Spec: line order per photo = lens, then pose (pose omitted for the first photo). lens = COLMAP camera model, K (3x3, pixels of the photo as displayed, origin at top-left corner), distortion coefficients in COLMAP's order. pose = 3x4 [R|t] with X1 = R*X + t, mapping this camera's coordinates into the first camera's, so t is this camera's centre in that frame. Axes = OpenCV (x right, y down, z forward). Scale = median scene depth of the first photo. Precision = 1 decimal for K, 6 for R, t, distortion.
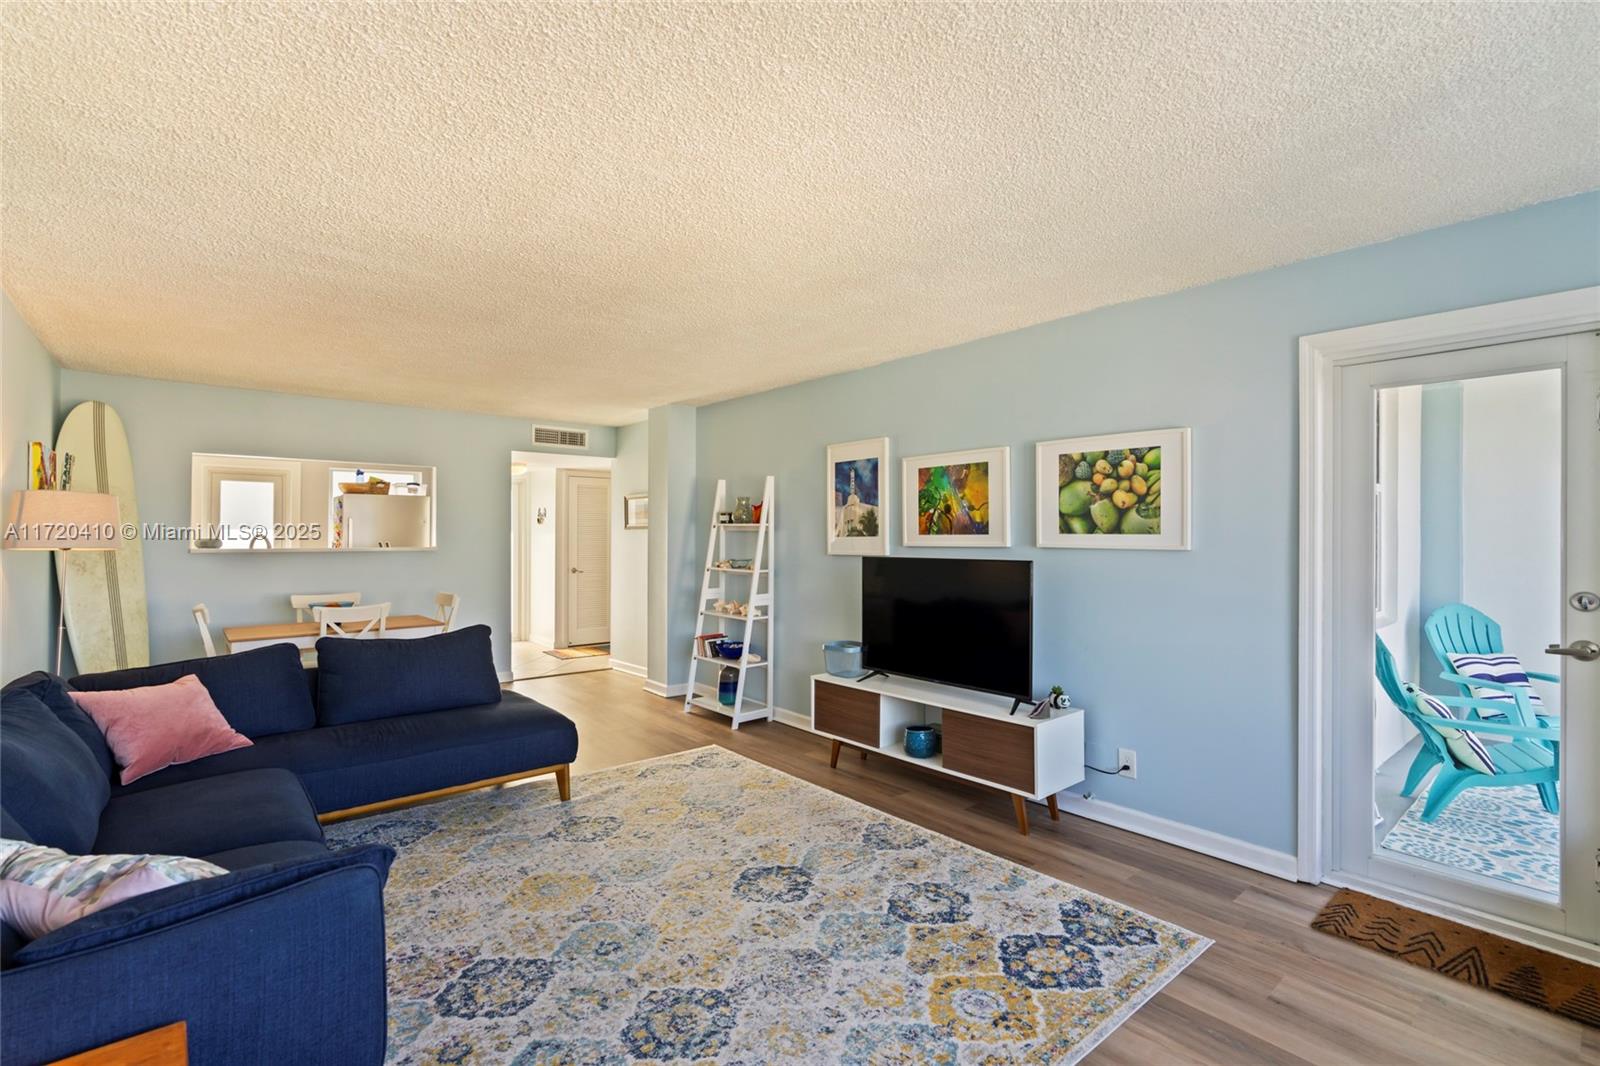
lens RADIAL K [[727.4, 0, 800.0], [0, 727.4, 533.0], [0, 0, 1]] dist [-0.002272, 0.000283]
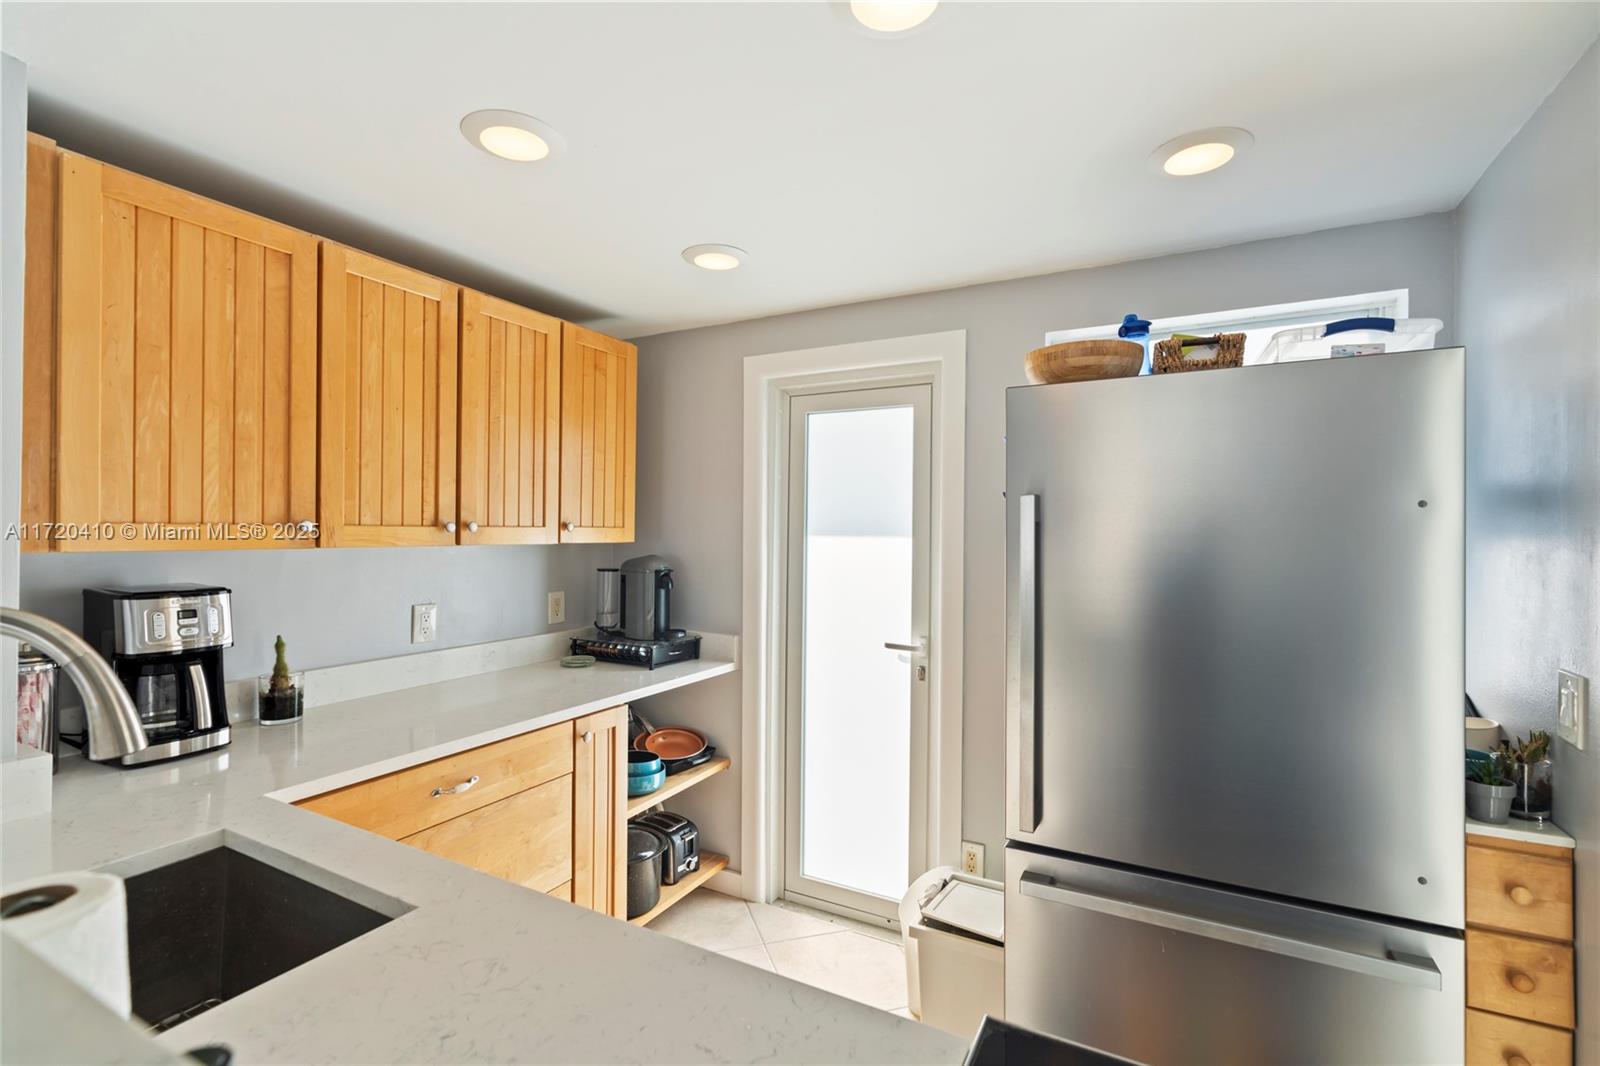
lens RADIAL K [[727.4, 0, 800.0], [0, 727.4, 533.0], [0, 0, 1]] dist [-0.002272, 0.000283]
pose [[0.365993, -0.002449, -0.930615, -0.379135], [0.001537, 0.999997, -0.002027, 0.000965], [0.930617, -0.000688, 0.365995, 0.801048]]
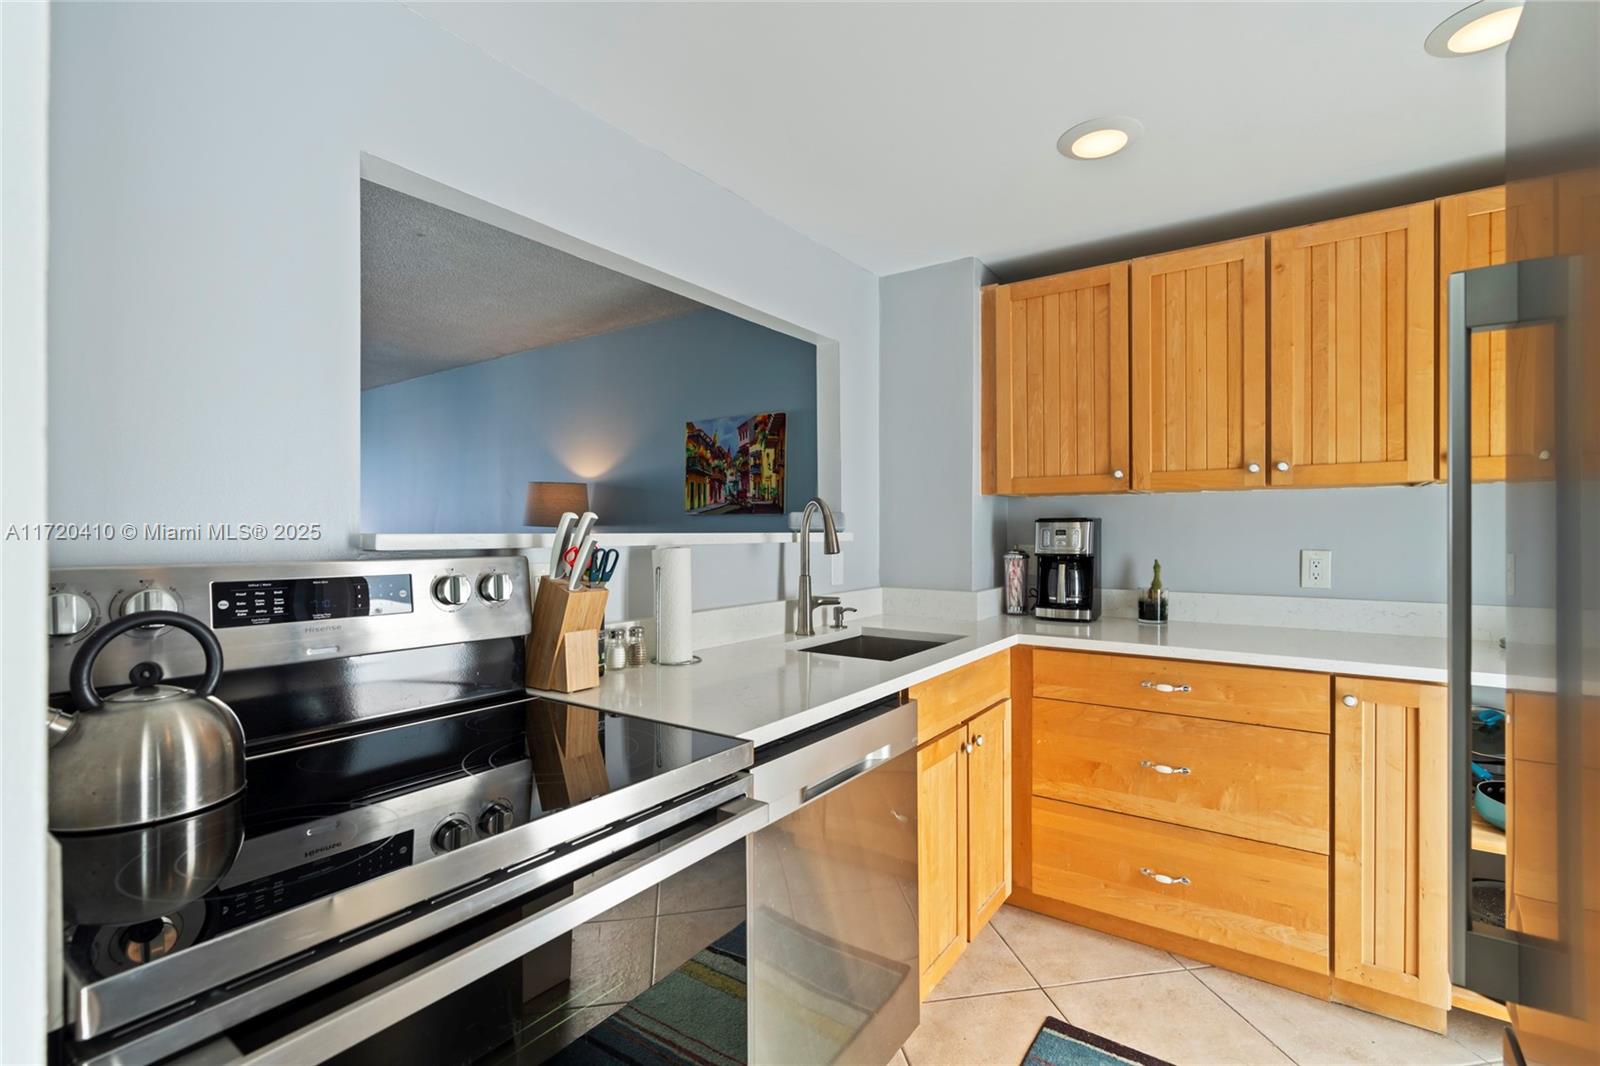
lens RADIAL K [[727.4, 0, 800.0], [0, 727.4, 533.0], [0, 0, 1]] dist [-0.002272, 0.000283]
pose [[-0.967519, -0.002993, -0.252779, -0.398684], [-0.002533, 0.999994, -0.002145, 0.009327], [0.252784, -0.001435, -0.967522, 0.875295]]
